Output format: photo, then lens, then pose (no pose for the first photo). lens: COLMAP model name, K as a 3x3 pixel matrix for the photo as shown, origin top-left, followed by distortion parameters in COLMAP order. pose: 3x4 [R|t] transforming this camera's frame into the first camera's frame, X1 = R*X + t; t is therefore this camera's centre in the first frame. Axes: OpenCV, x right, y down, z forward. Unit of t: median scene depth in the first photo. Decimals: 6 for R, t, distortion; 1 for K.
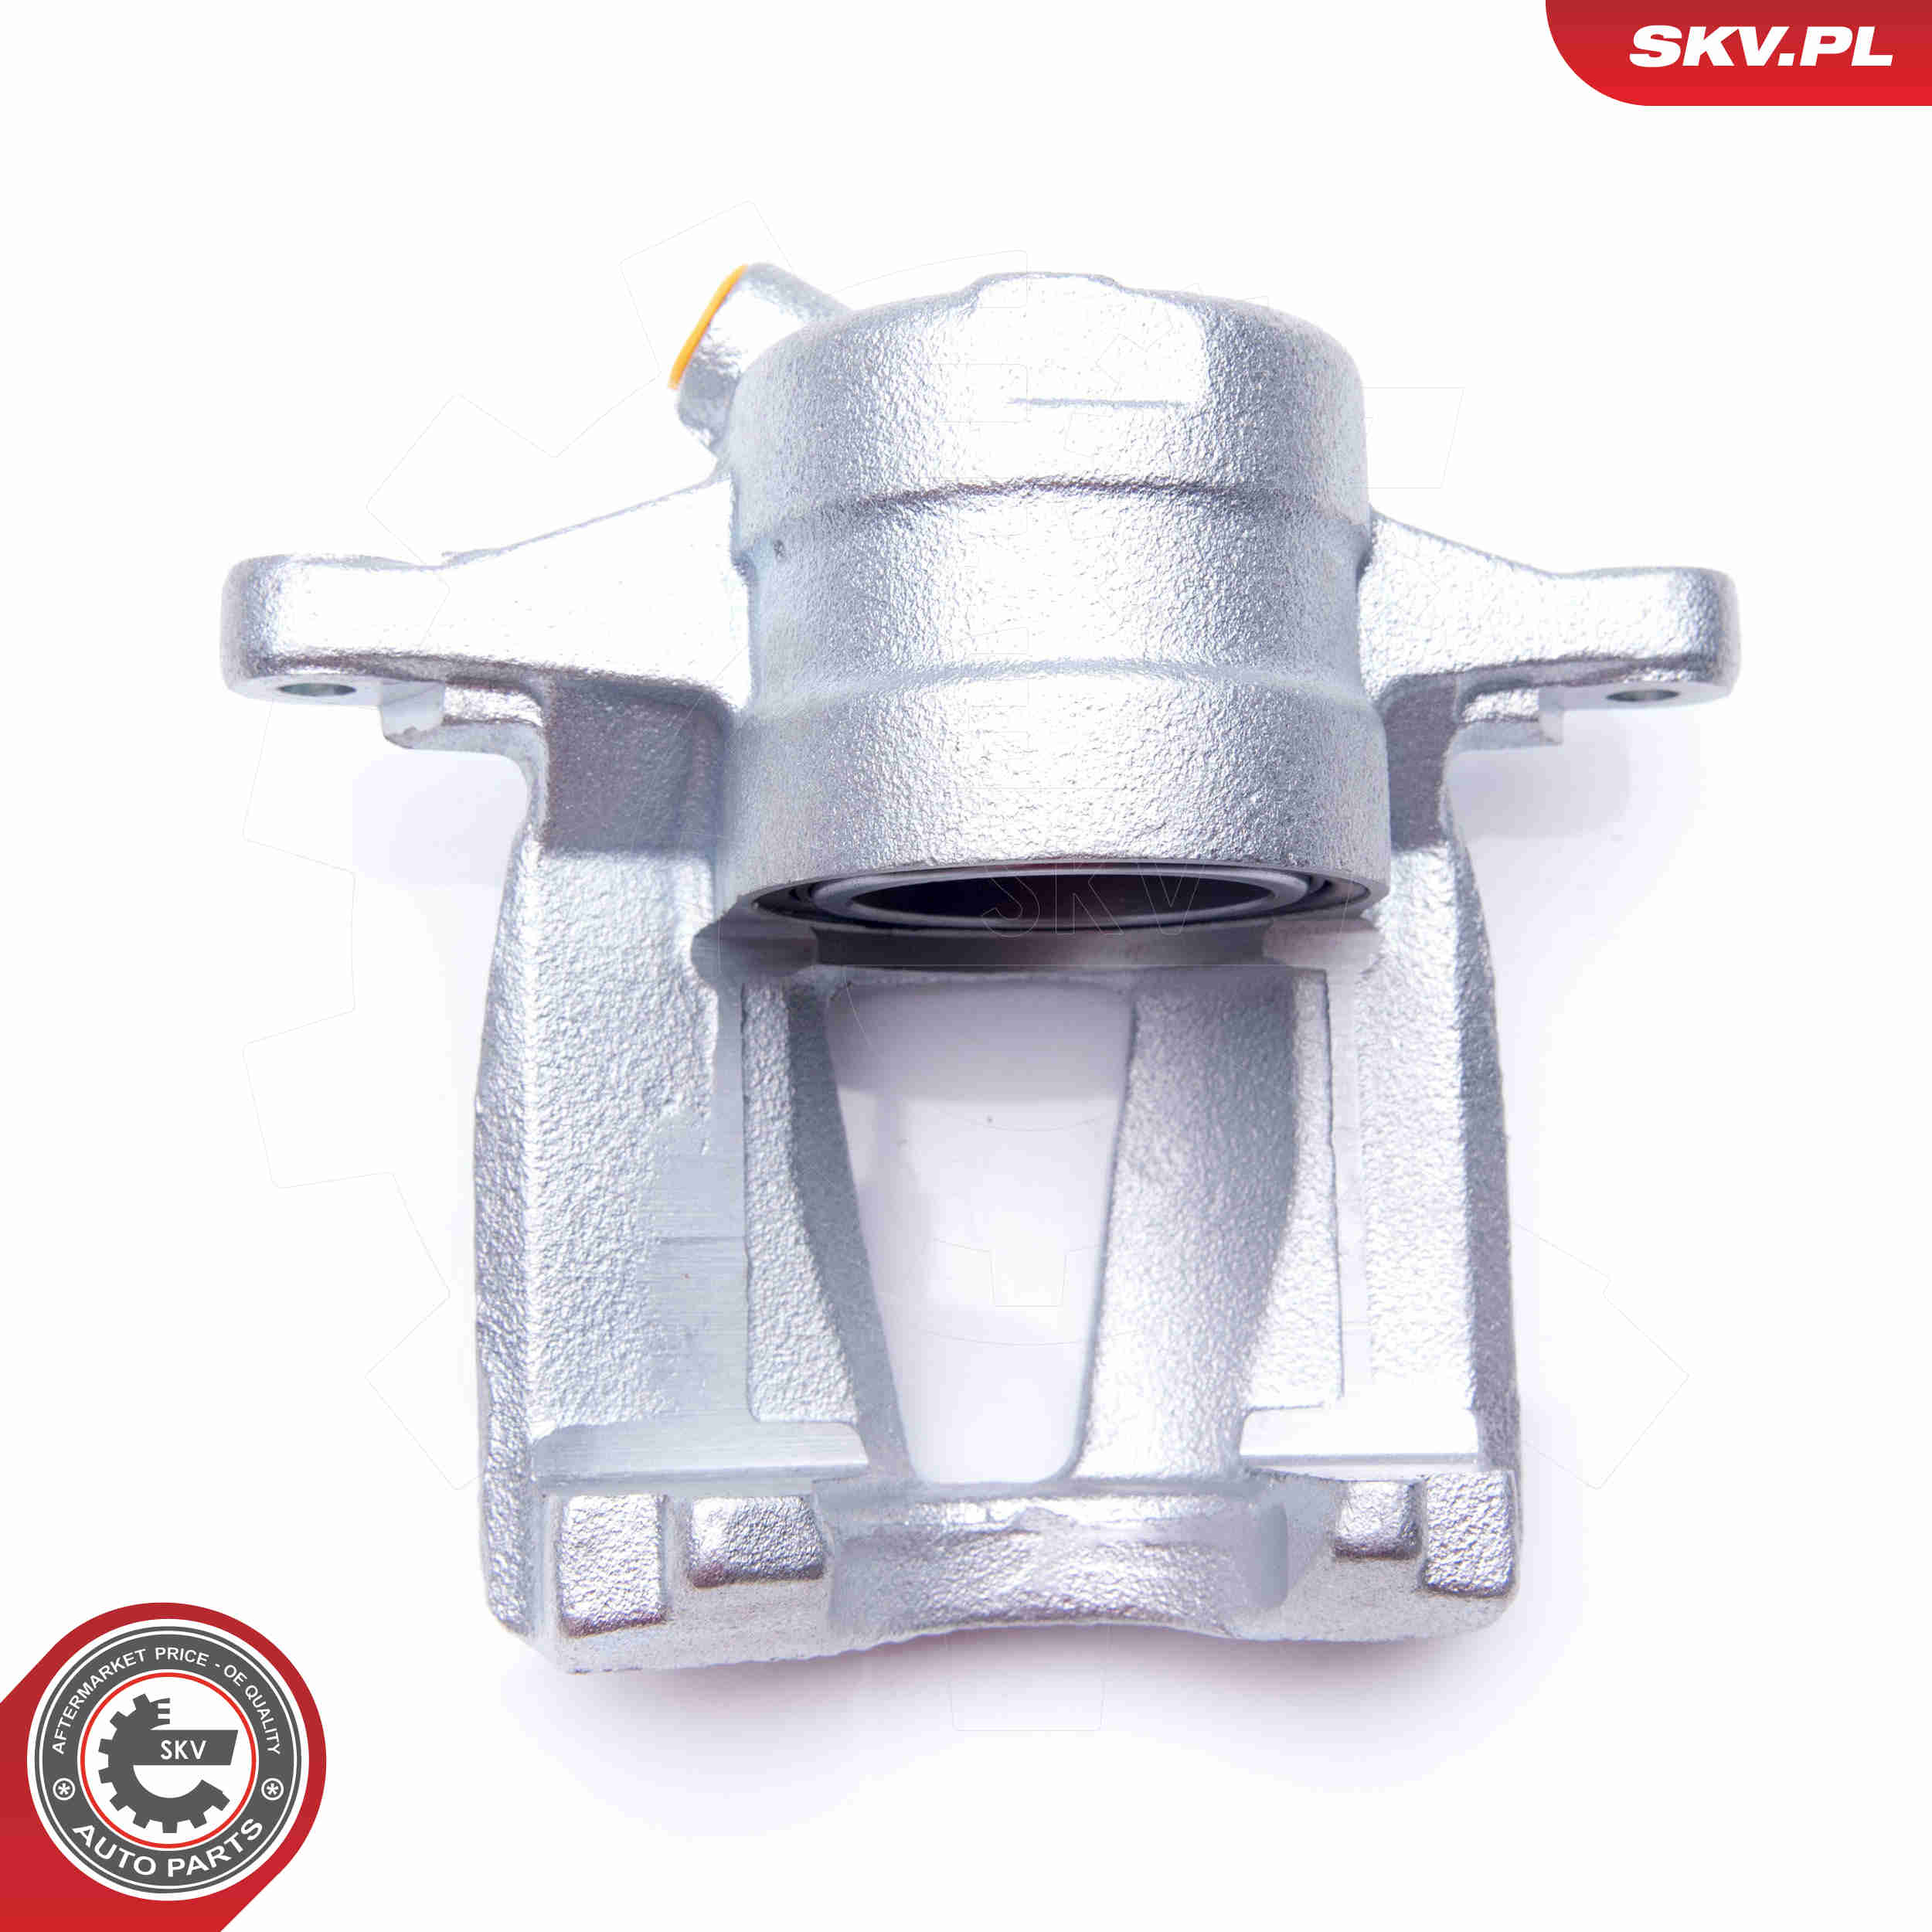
lens RADIAL K [[3323.7, 0, 1044.4], [0, 3323.7, 884.5], [0, 0, 1]] dist [0.037096, 0.125421]
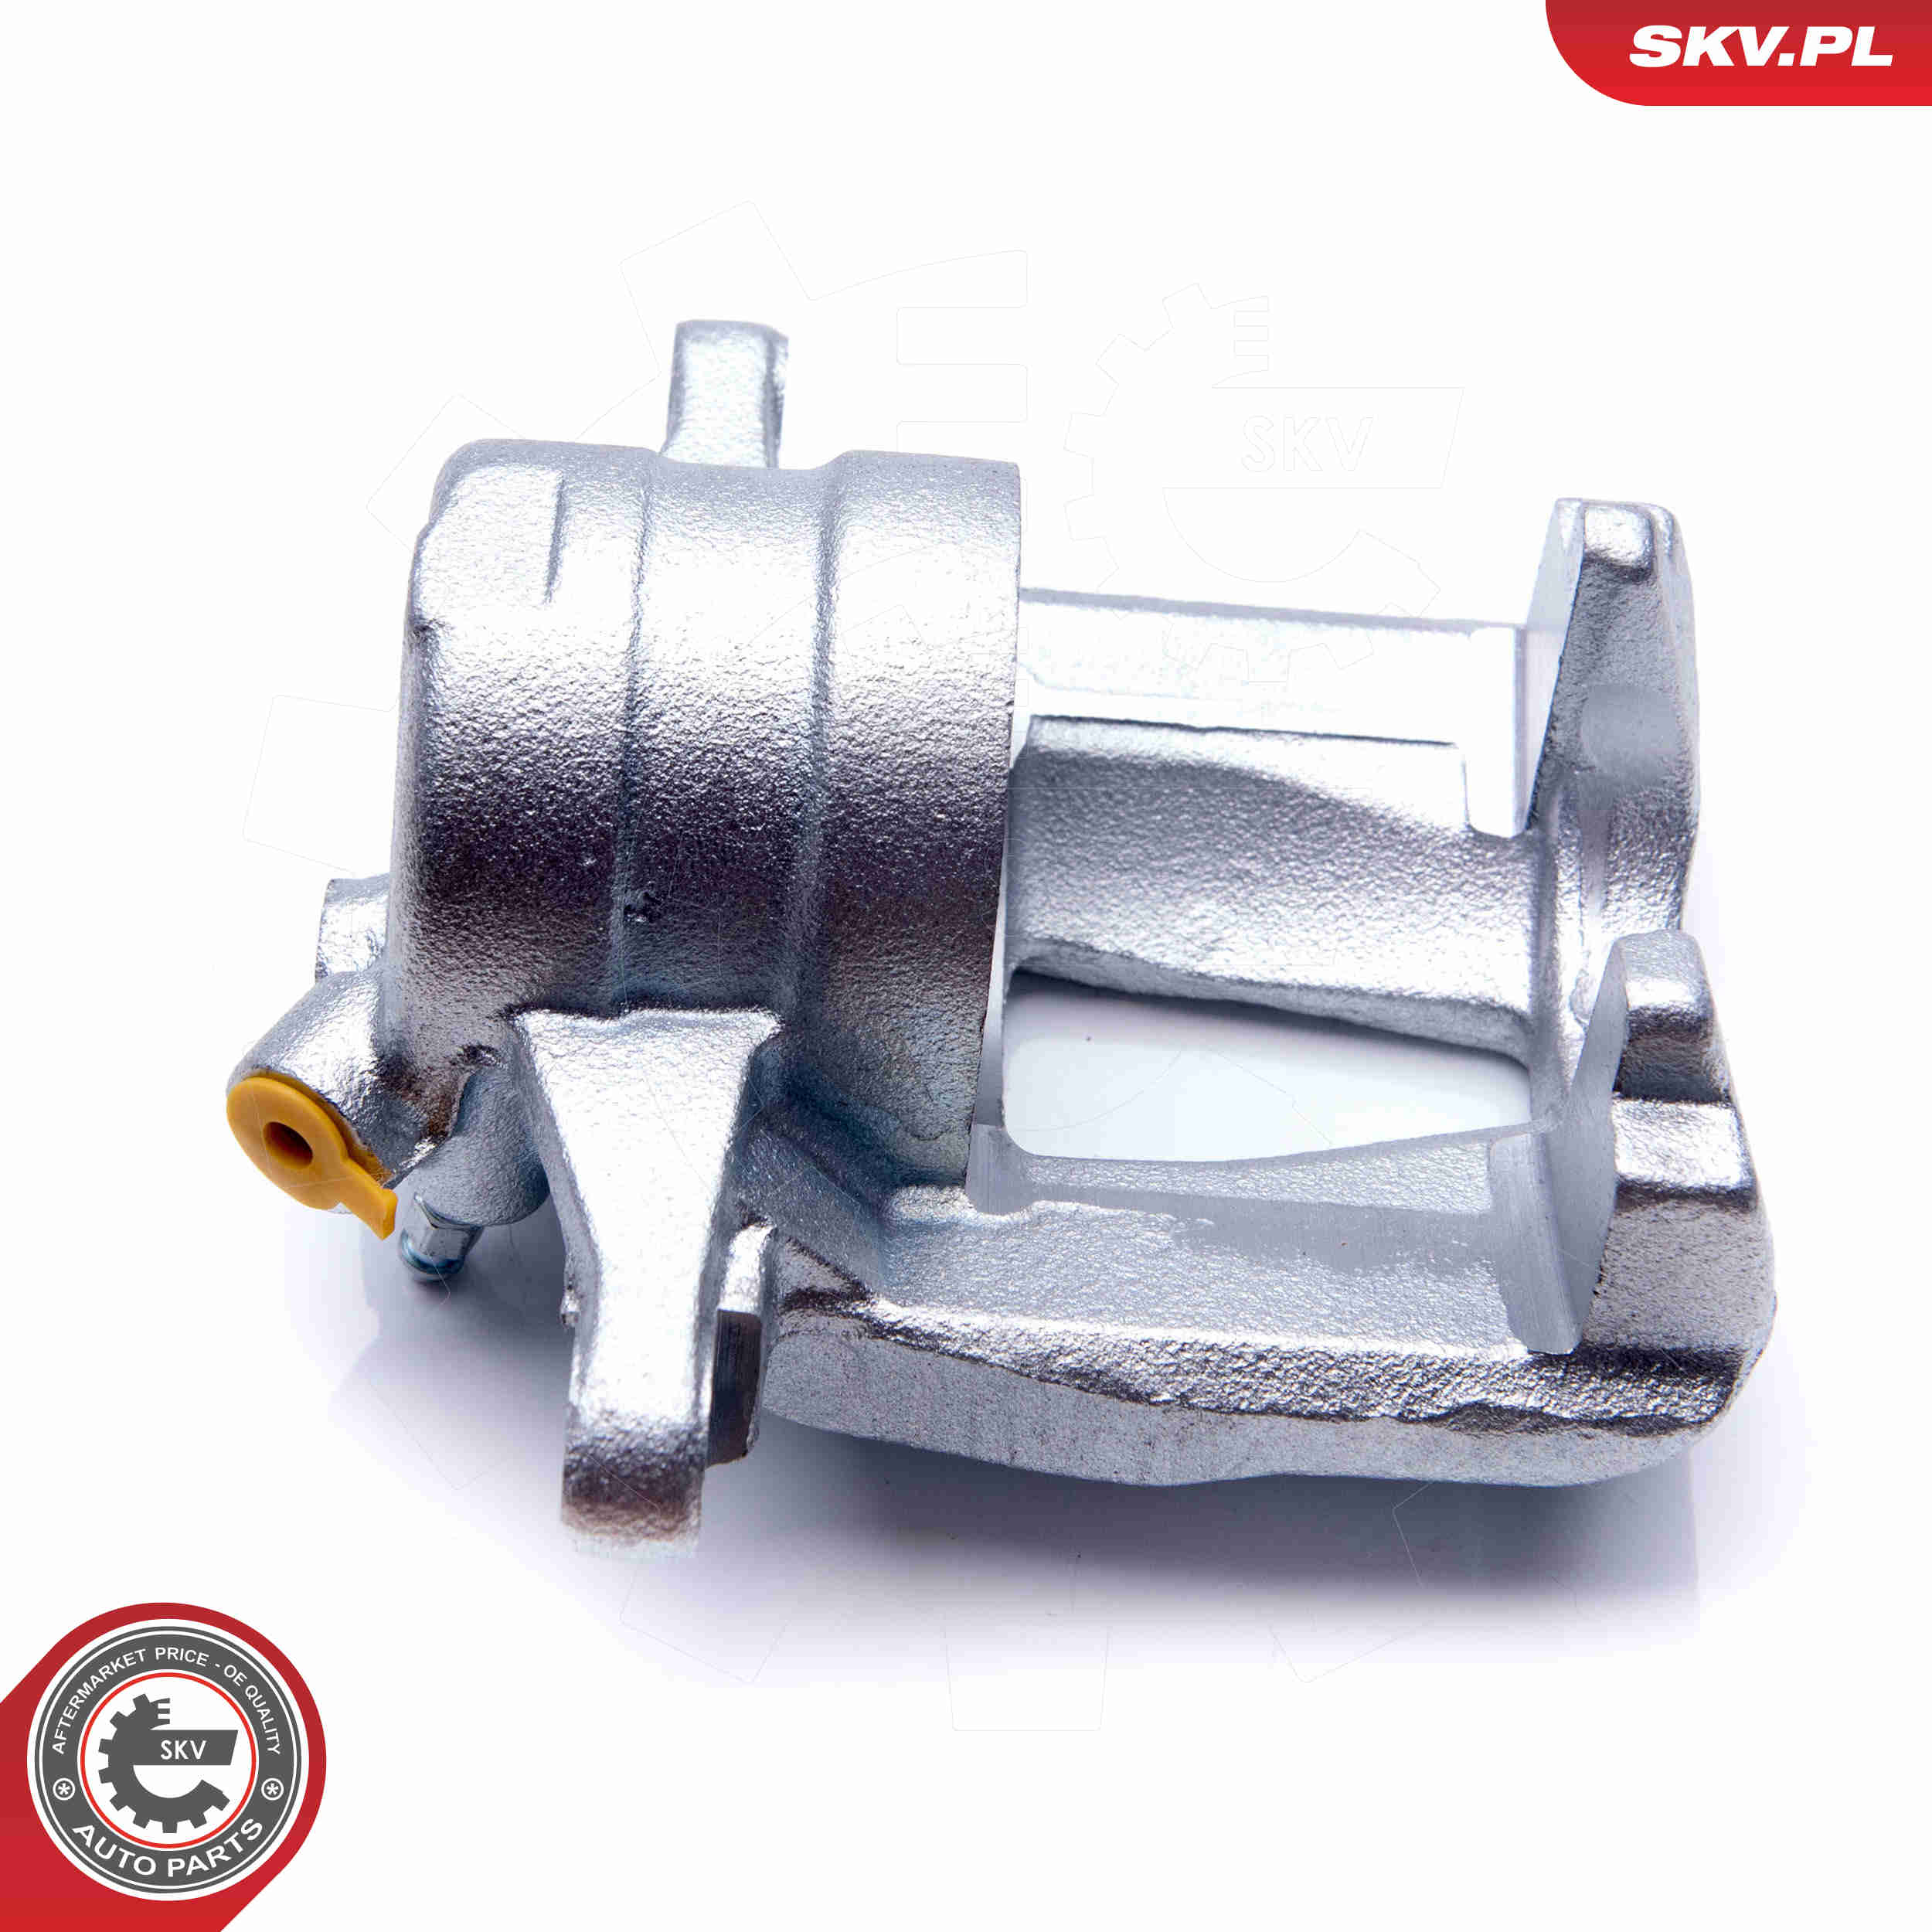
lens RADIAL K [[4882.5, 0, 966.0], [0, 4882.5, 966.0], [0, 0, 1]] dist [0.255594, 0.172284]
pose [[0.050064, -0.807896, 0.587195, -0.862867], [0.977486, 0.160298, 0.137207, -0.187698], [-0.204975, 0.567105, 0.797732, -0.115452]]
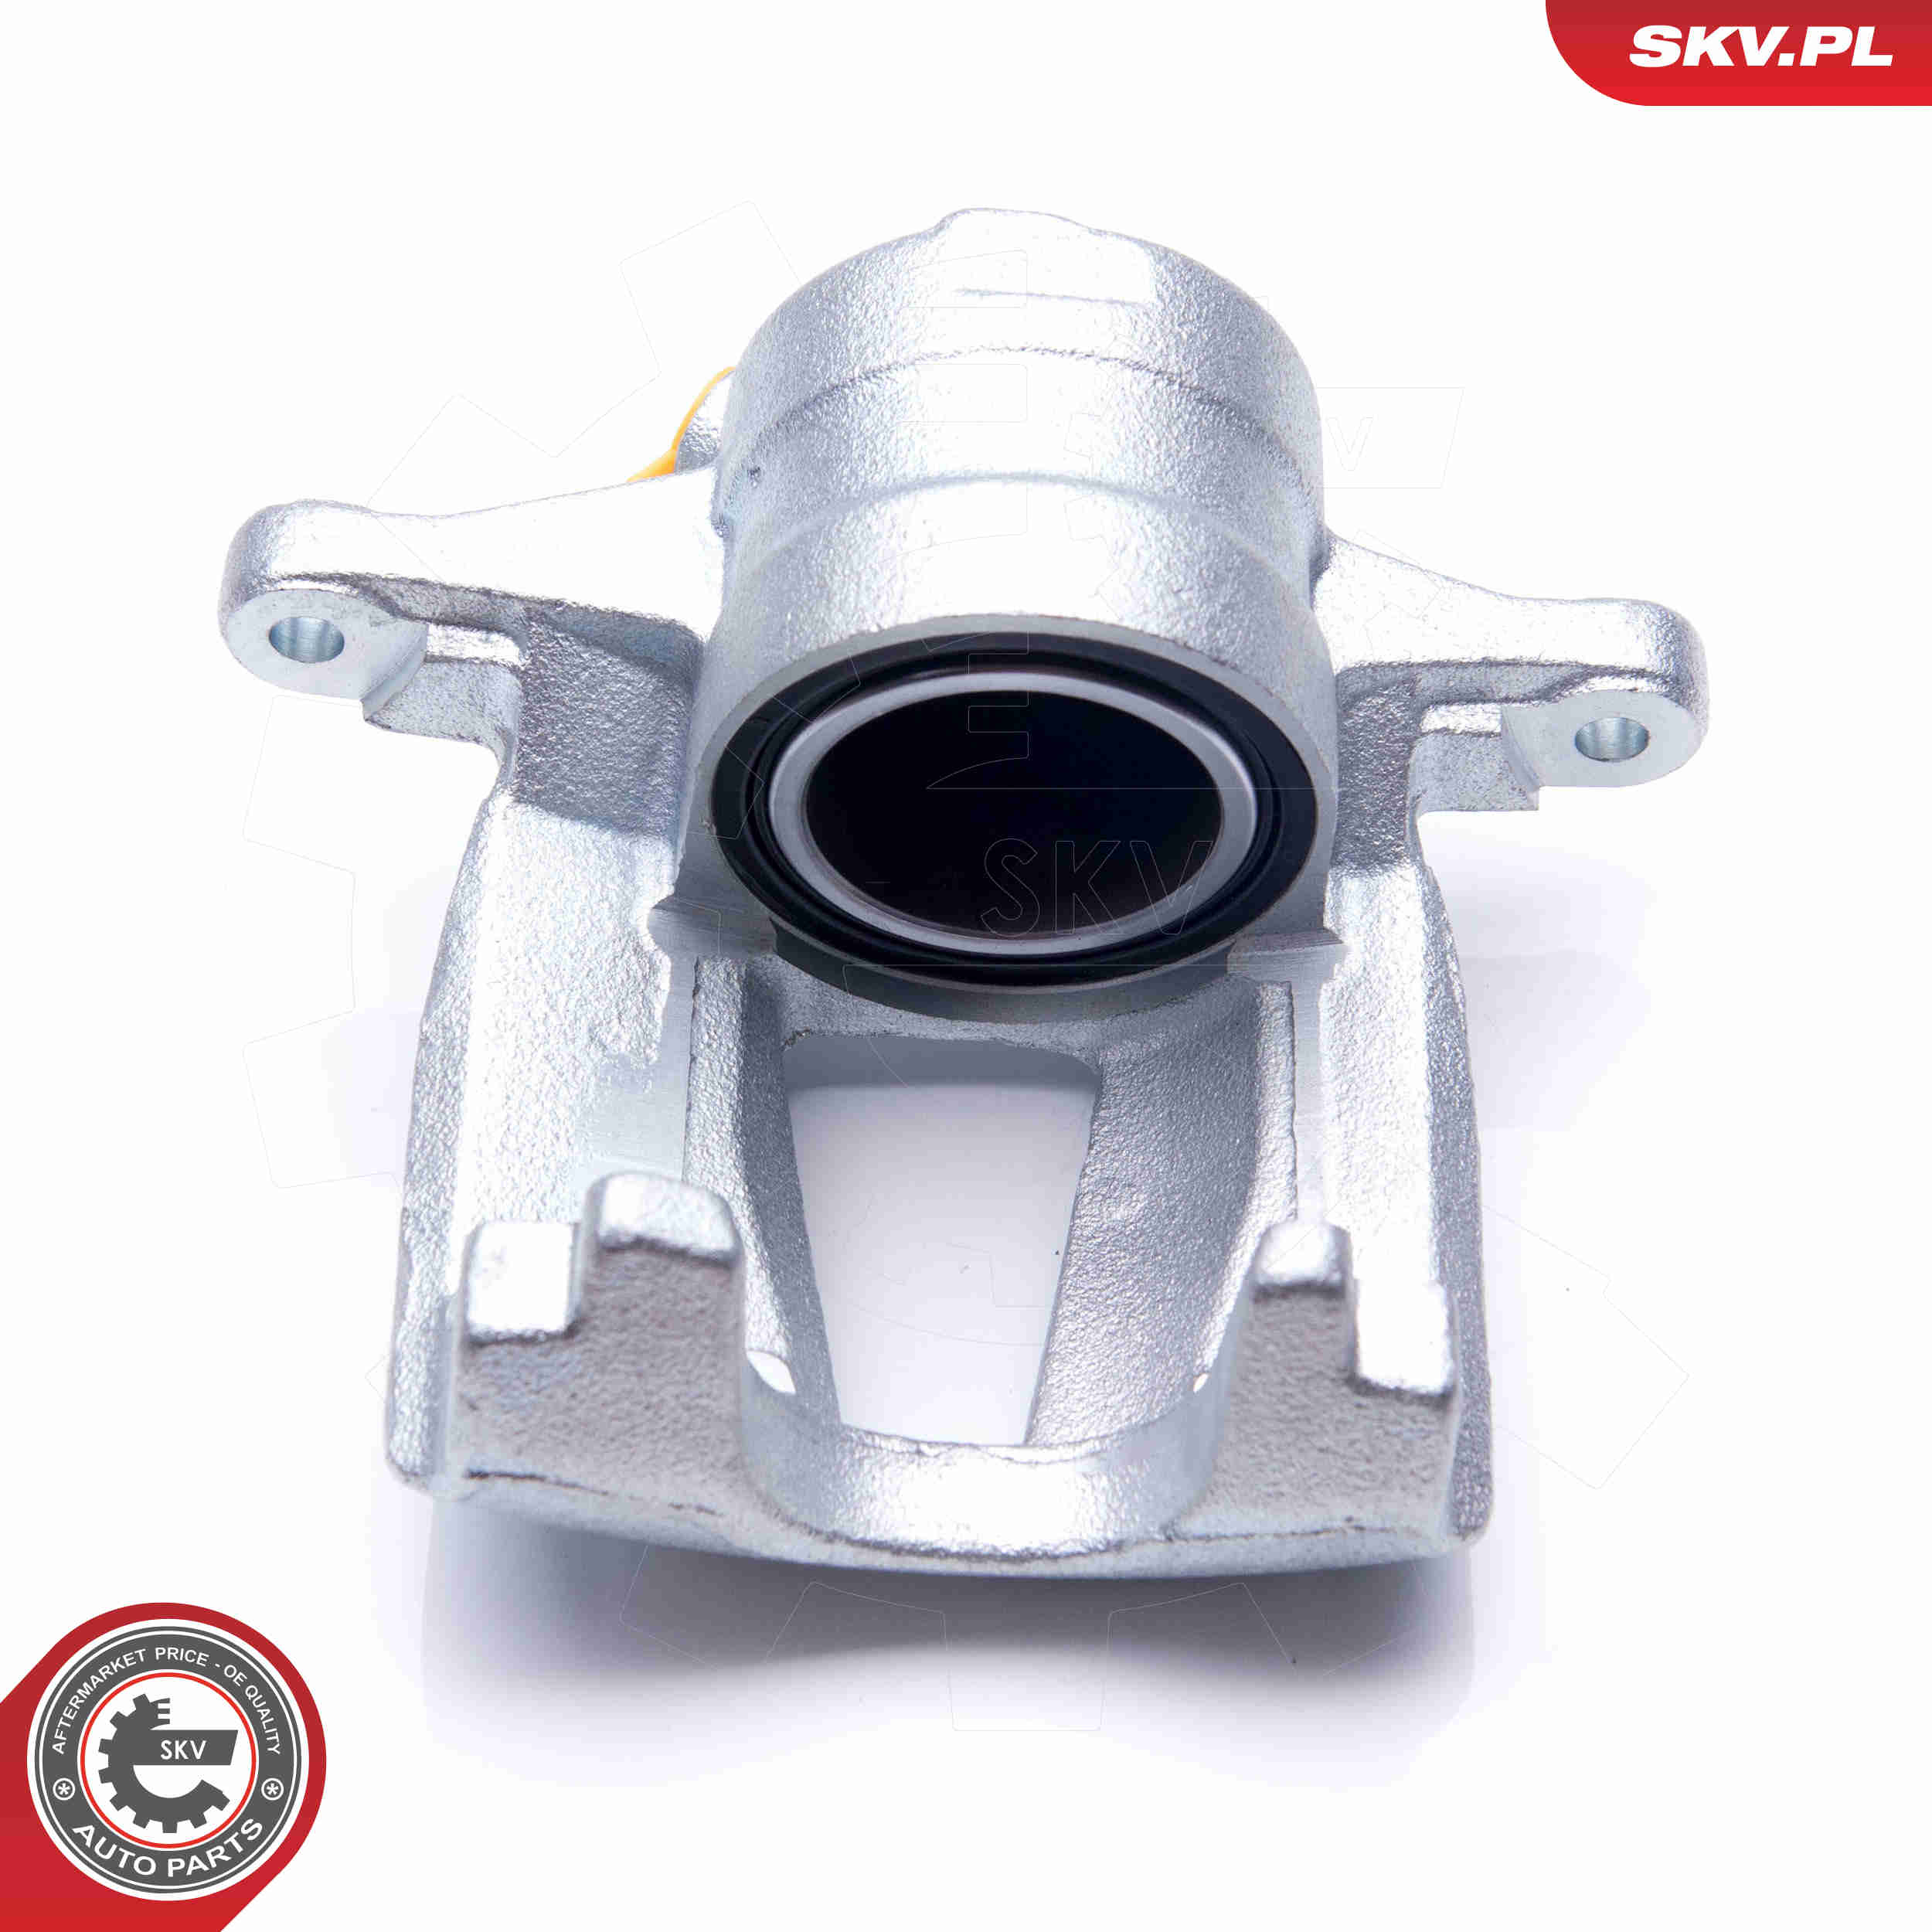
lens RADIAL K [[4882.5, 0, 966.0], [0, 4882.5, 966.0], [0, 0, 1]] dist [0.255594, 0.172284]
pose [[0.997714, 0.010098, -0.066814, 0.089634], [-0.039815, 0.886756, -0.460519, 0.723025], [0.054598, 0.462127, 0.885132, -0.296317]]
